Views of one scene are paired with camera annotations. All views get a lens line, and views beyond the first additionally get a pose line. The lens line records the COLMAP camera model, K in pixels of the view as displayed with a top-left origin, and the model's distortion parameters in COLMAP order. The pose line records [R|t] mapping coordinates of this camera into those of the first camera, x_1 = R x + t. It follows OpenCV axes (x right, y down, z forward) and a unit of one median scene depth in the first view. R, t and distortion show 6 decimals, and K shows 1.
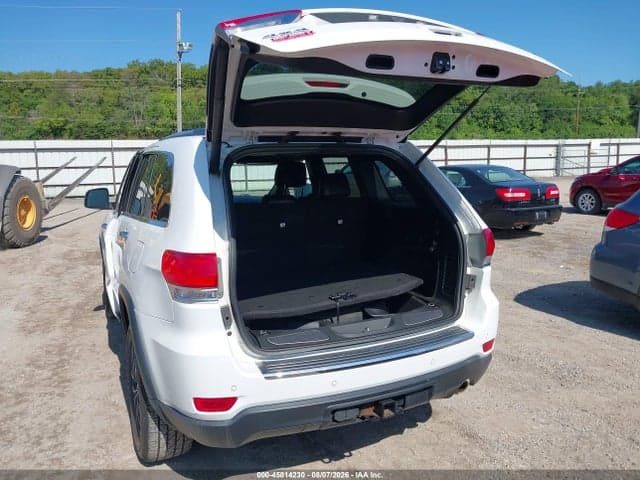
lens RADIAL K [[509.5, 0, 318.8], [0, 509.5, 239.8], [0, 0, 1]] dist [0.002806, -0.018715]
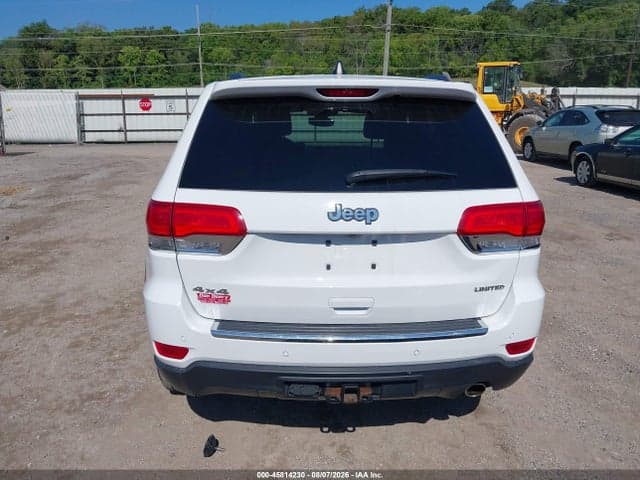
lens RADIAL K [[509.5, 0, 318.8], [0, 509.5, 239.8], [0, 0, 1]] dist [0.002806, -0.018715]
pose [[0.918607, 0.113416, -0.378548, 0.322892], [-0.076097, 0.990770, 0.112181, -0.028276], [0.387777, -0.074244, 0.918758, 0.137930]]
